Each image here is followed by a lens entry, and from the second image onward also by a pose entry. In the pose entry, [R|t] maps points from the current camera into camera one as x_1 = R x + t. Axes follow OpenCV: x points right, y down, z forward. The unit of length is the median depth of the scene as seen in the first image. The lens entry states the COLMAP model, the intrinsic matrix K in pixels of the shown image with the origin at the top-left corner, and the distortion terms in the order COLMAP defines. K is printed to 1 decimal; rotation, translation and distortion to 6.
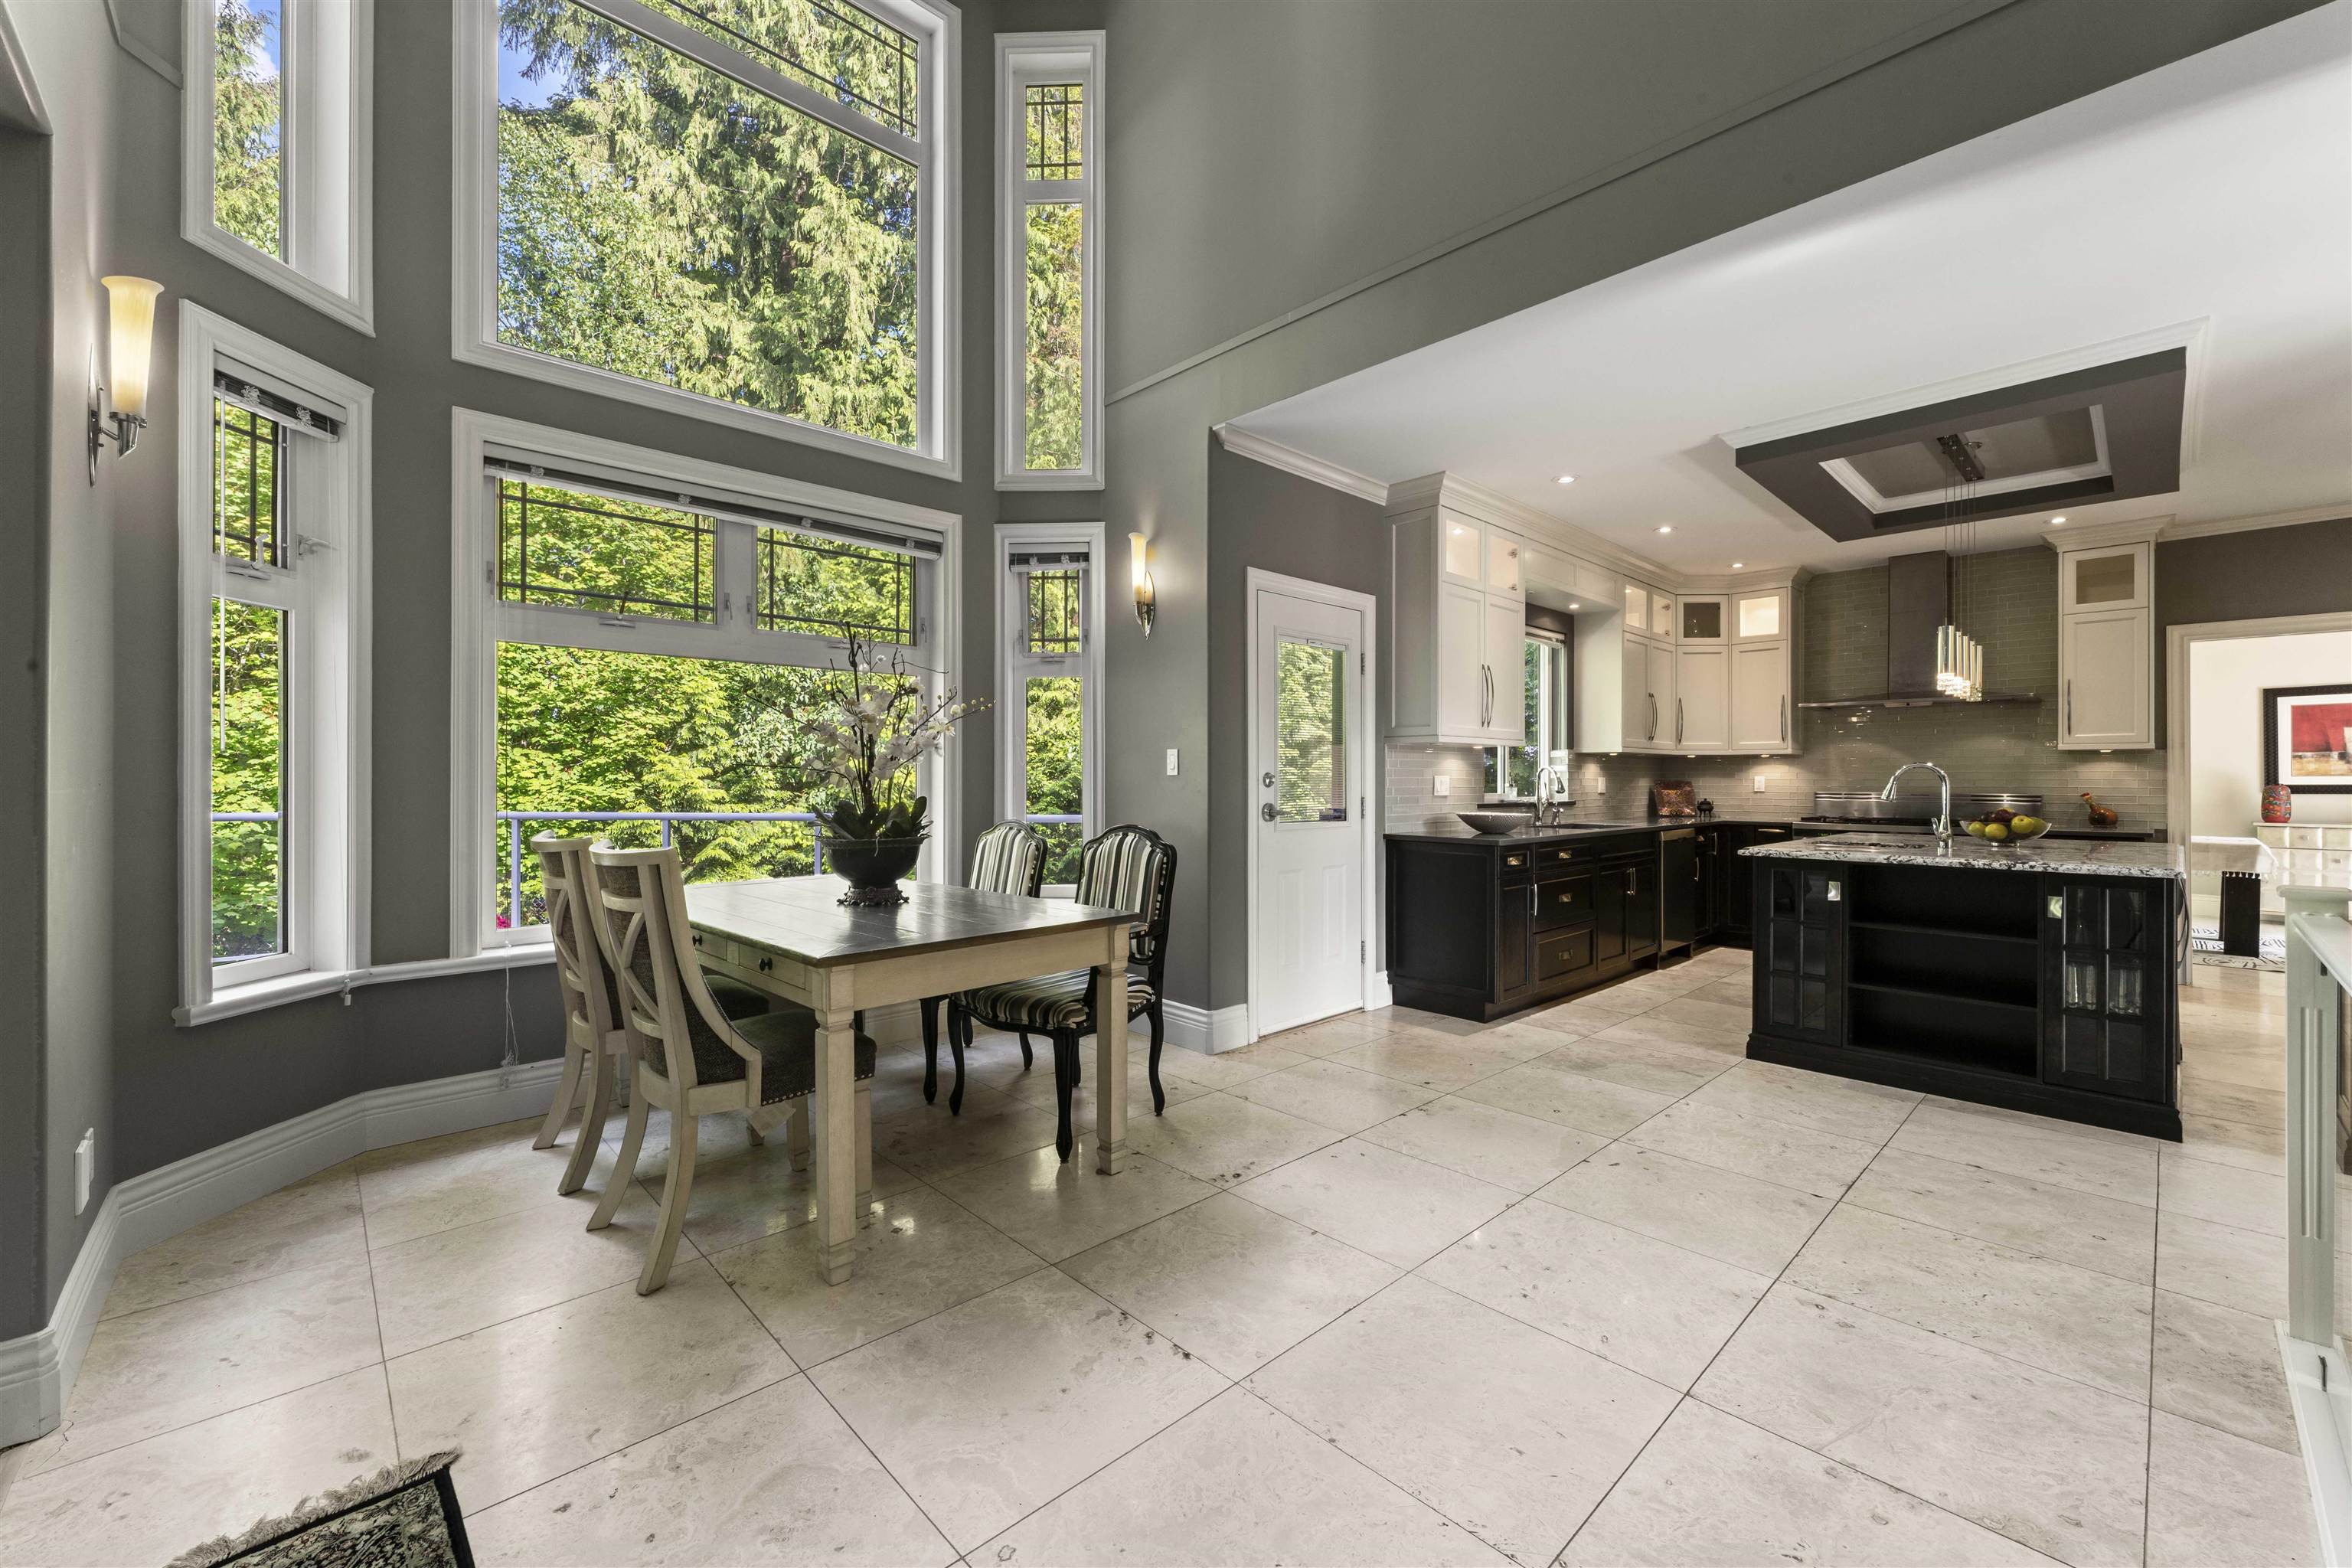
lens RADIAL K [[947.5, 0, 1159.1], [0, 947.5, 778.4], [0, 0, 1]] dist [-0.000277, -0.001246]
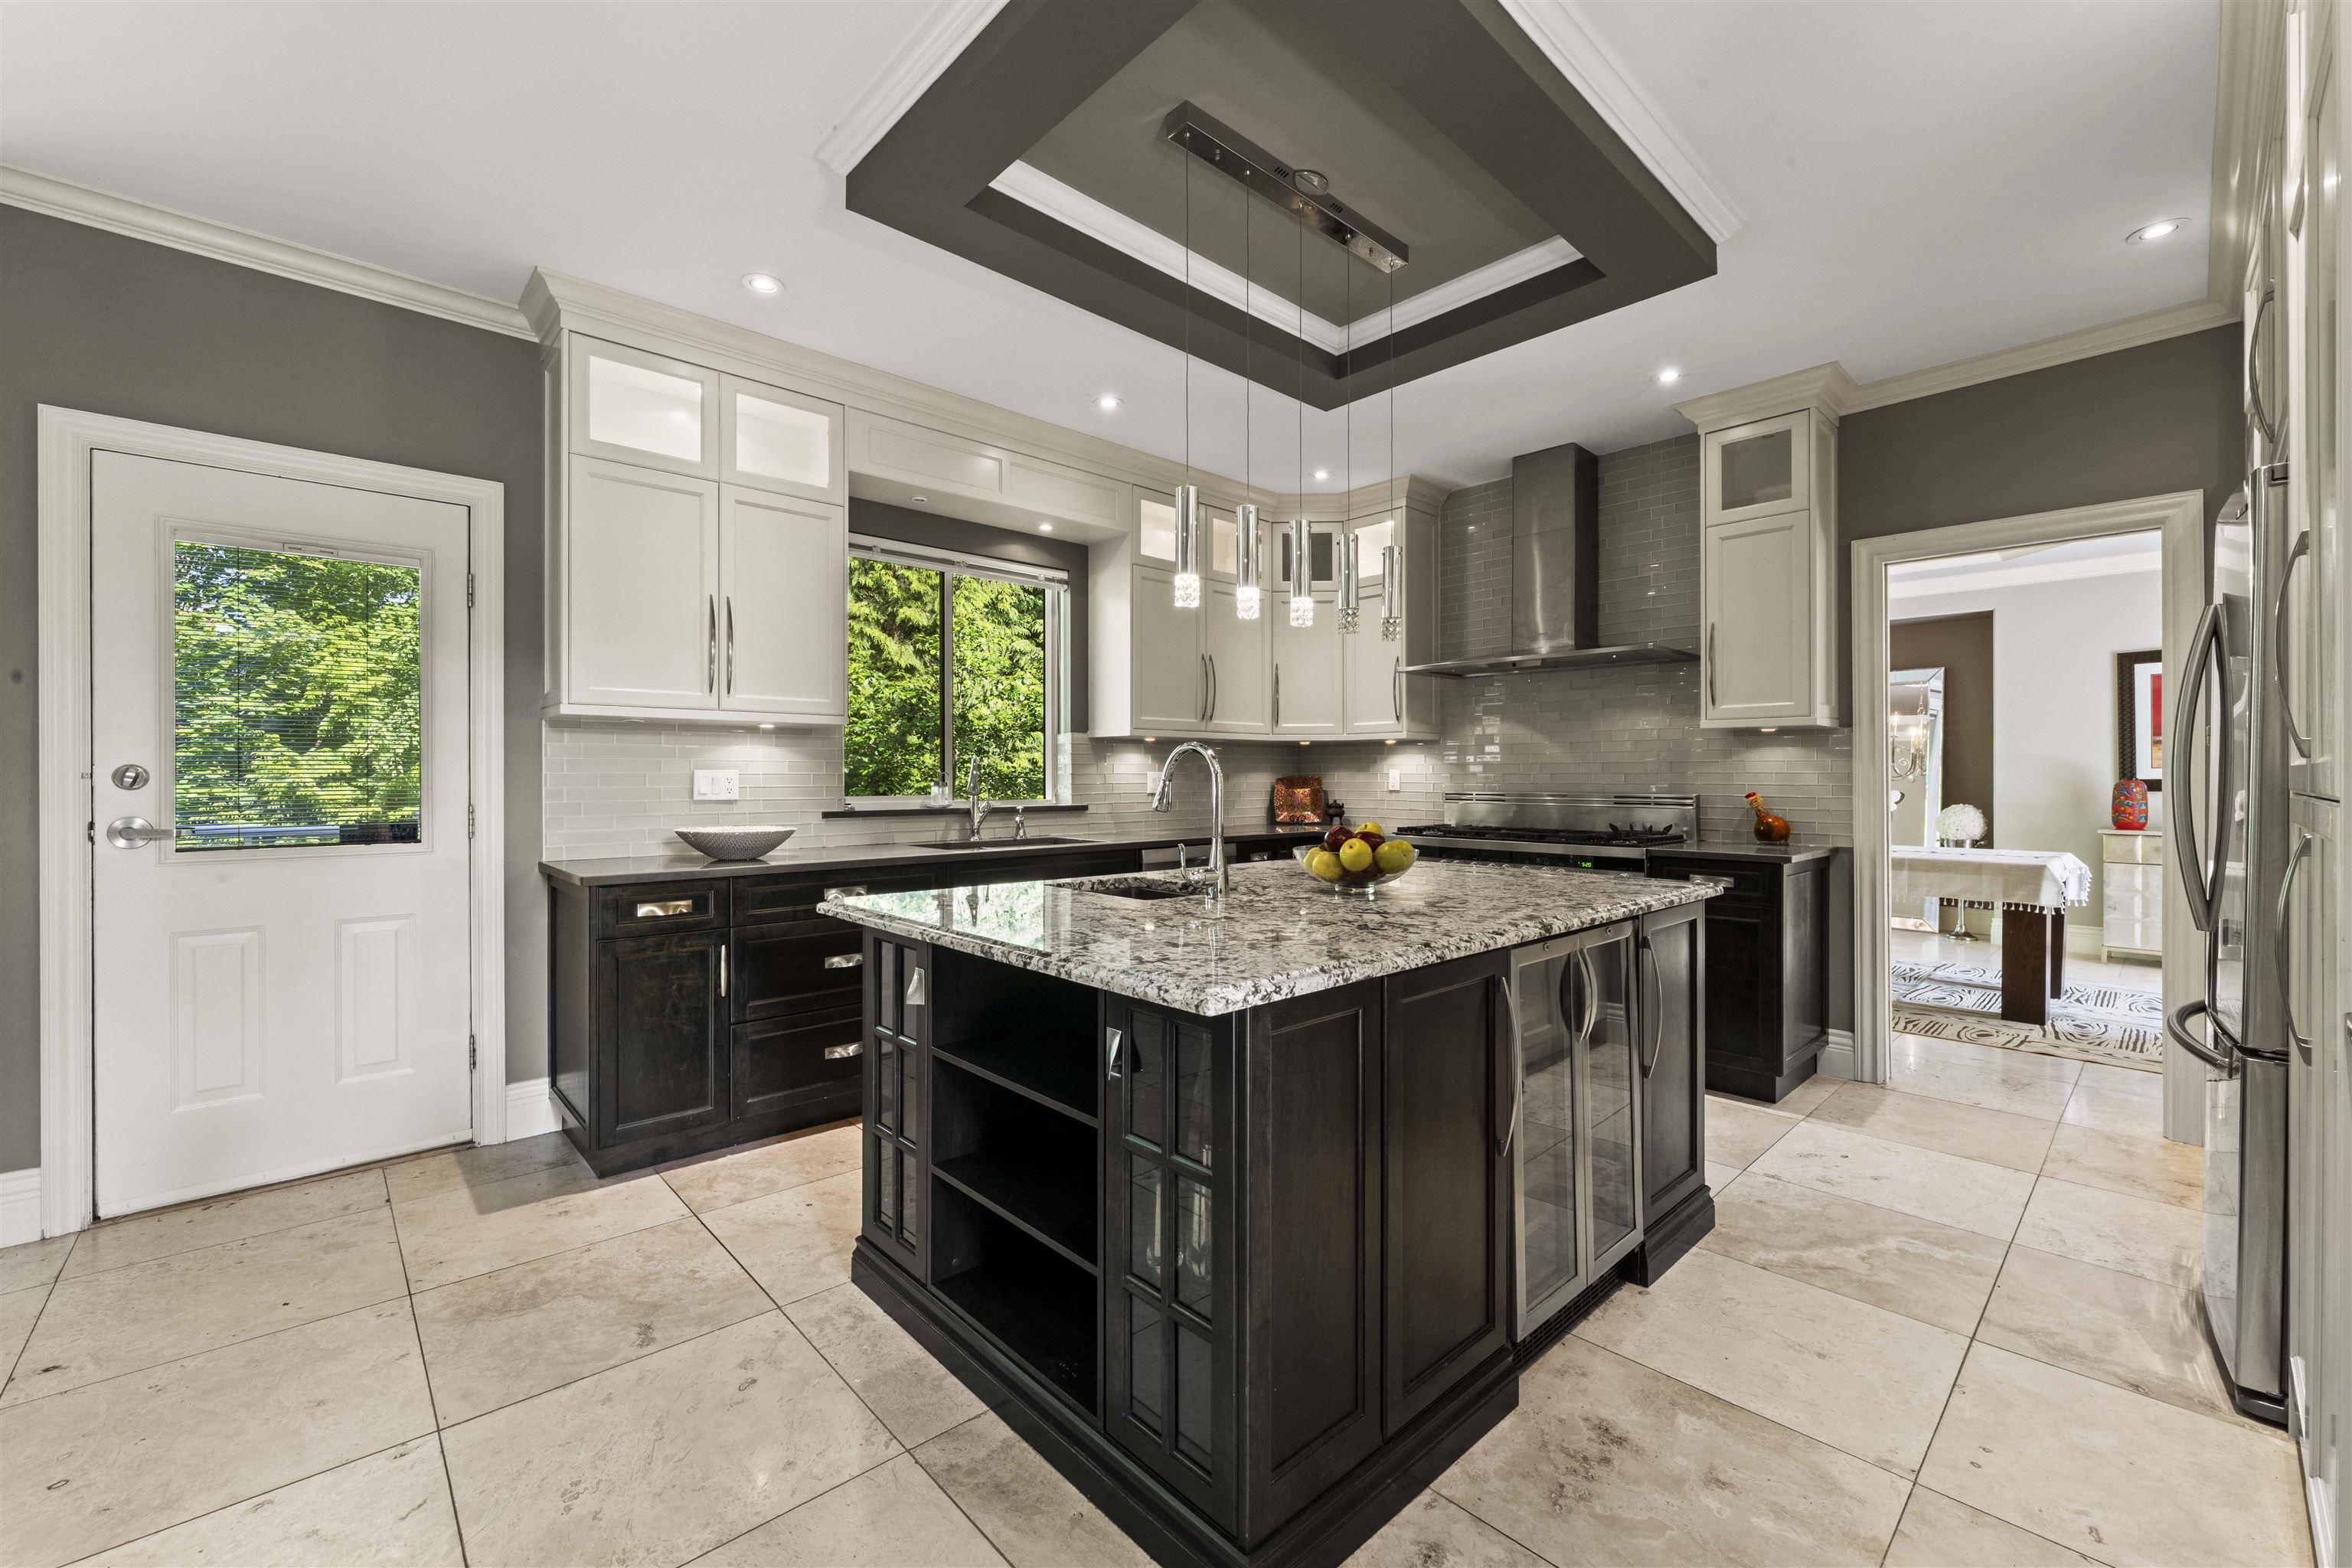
lens RADIAL K [[947.5, 0, 1163.3], [0, 947.5, 779.6], [0, 0, 1]] dist [-0.000277, -0.001246]
pose [[0.999945, -0.002376, -0.010264, 0.730393], [0.002430, 0.999983, 0.005253, 0.001682], [0.010251, -0.005278, 0.999934, 0.408999]]
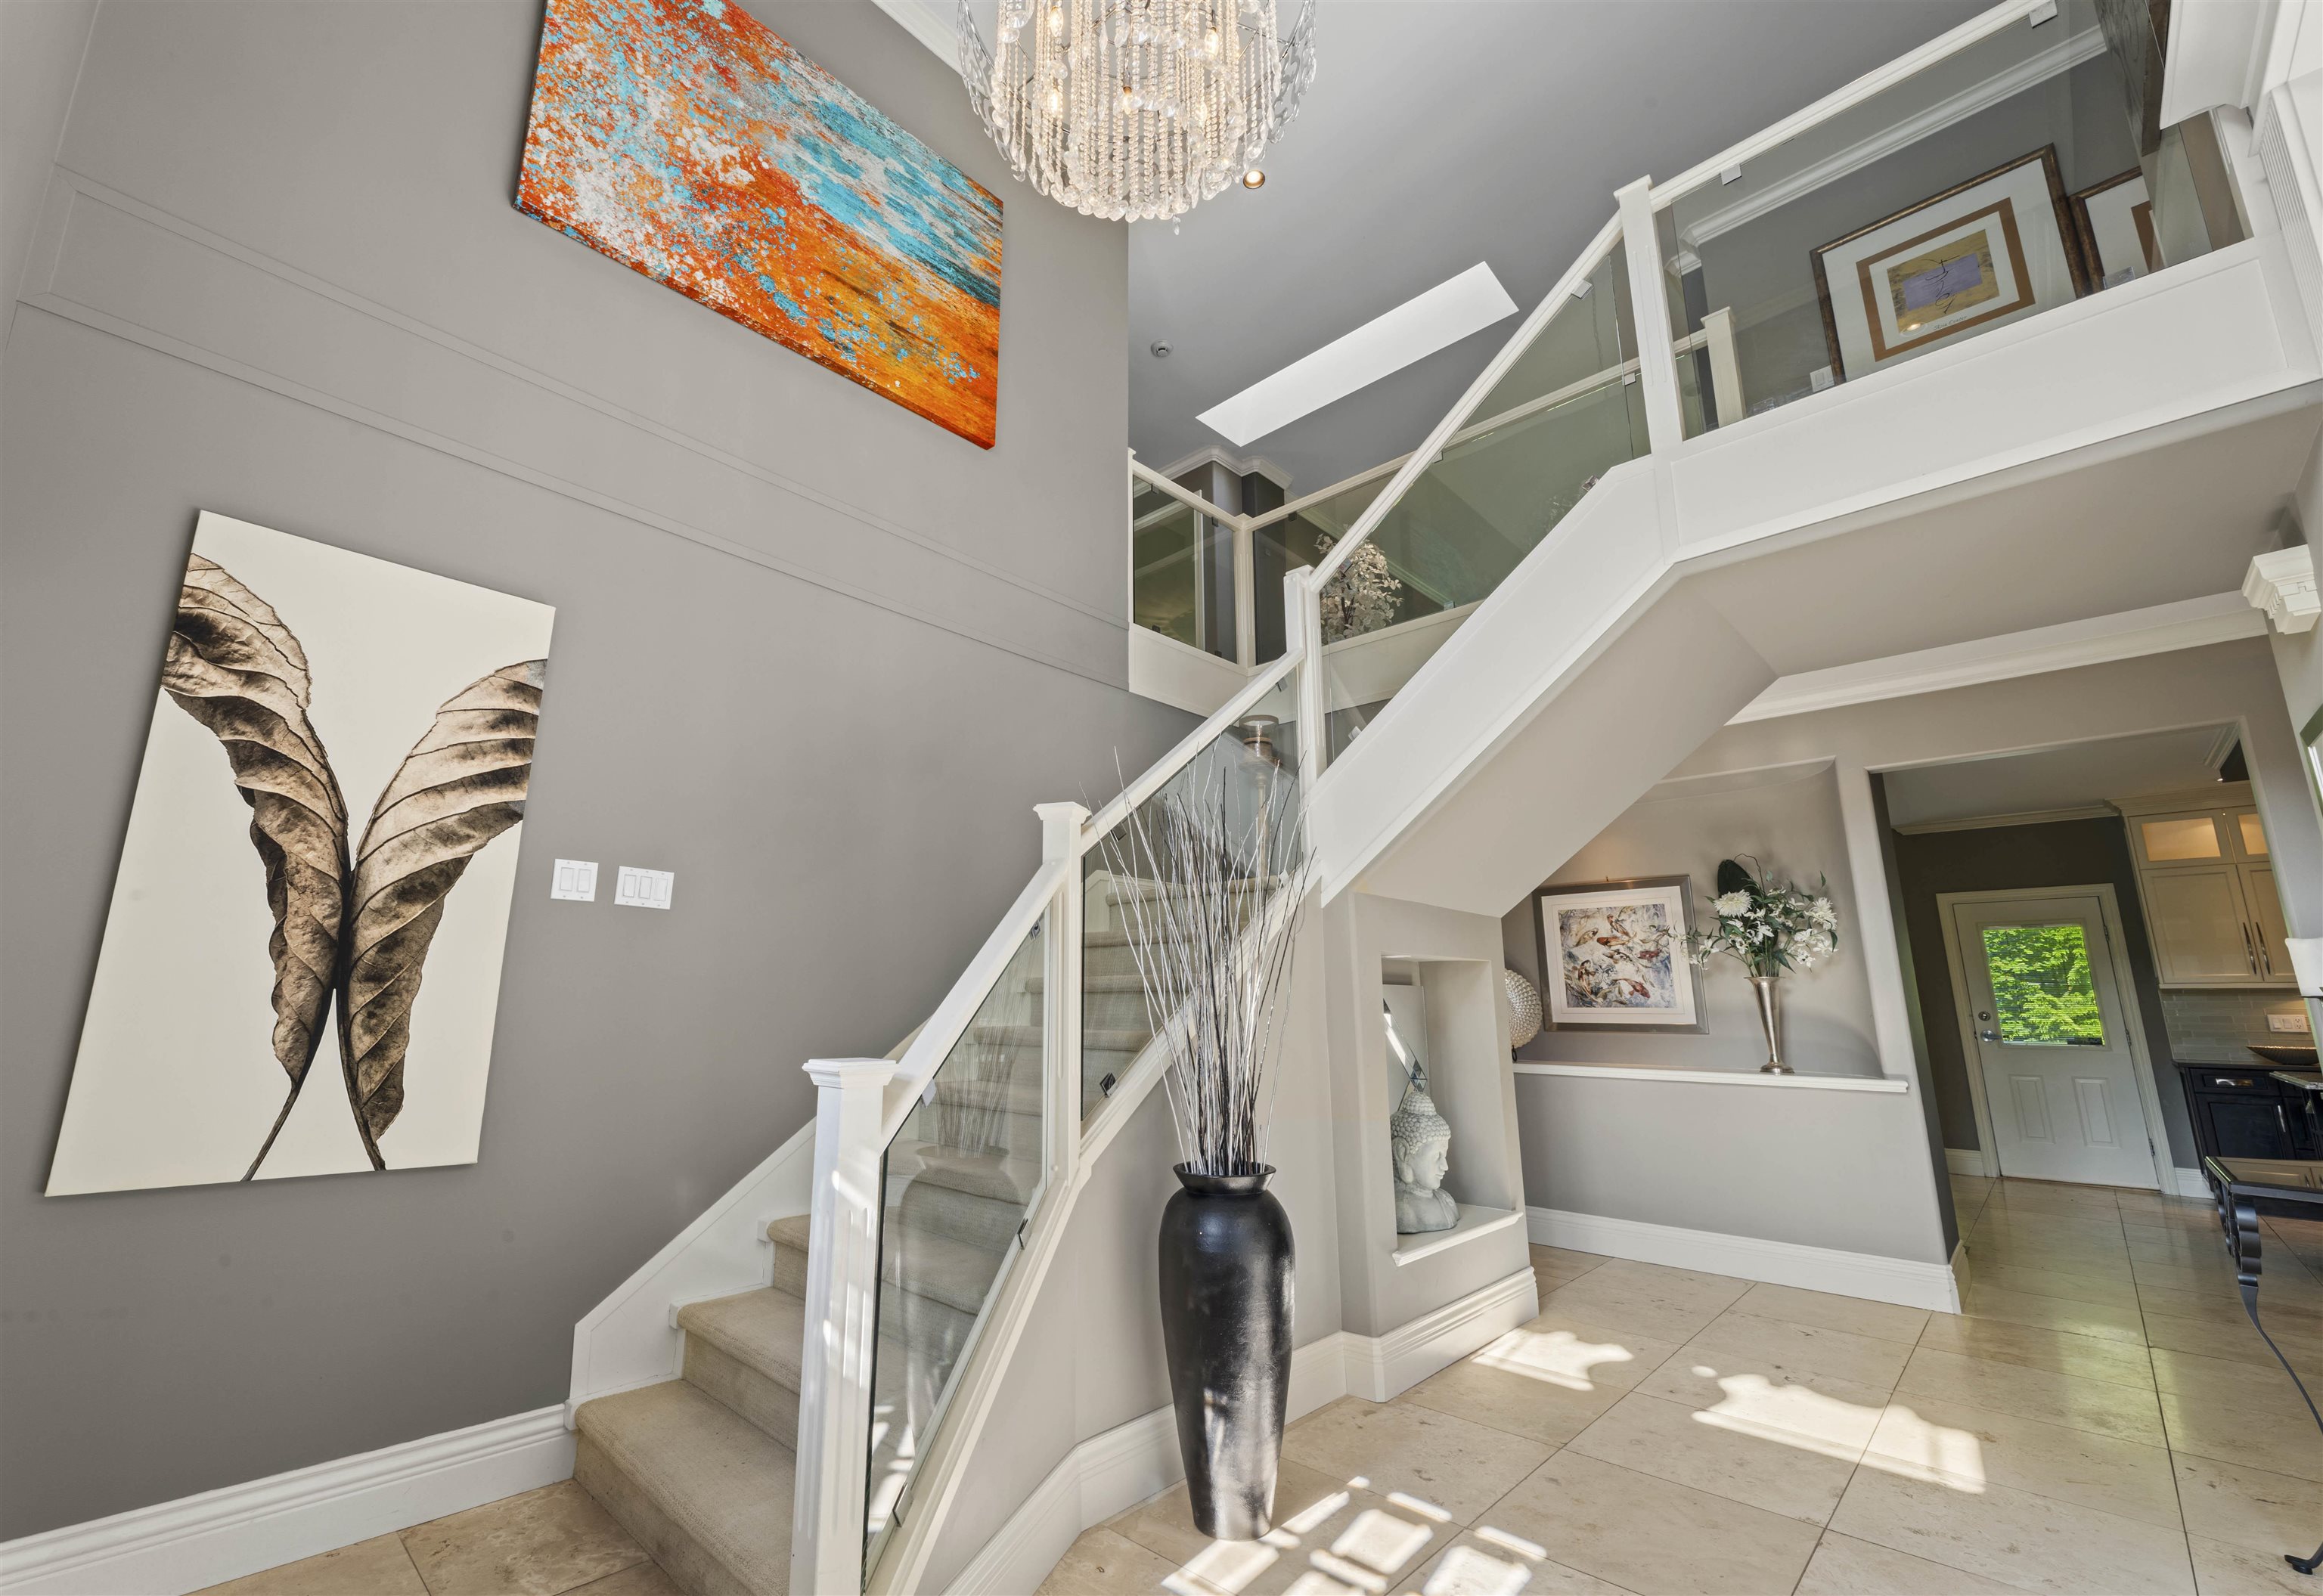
lens RADIAL K [[939.6, 0, 1106.9], [0, 939.6, 812.7], [0, 0, 1]] dist [-0.008743, -0.000074]
pose [[0.026786, -0.209457, -0.977451, 1.697930], [-0.001995, 0.977789, -0.209584, -0.003220], [0.999639, 0.007564, 0.025773, -0.576806]]
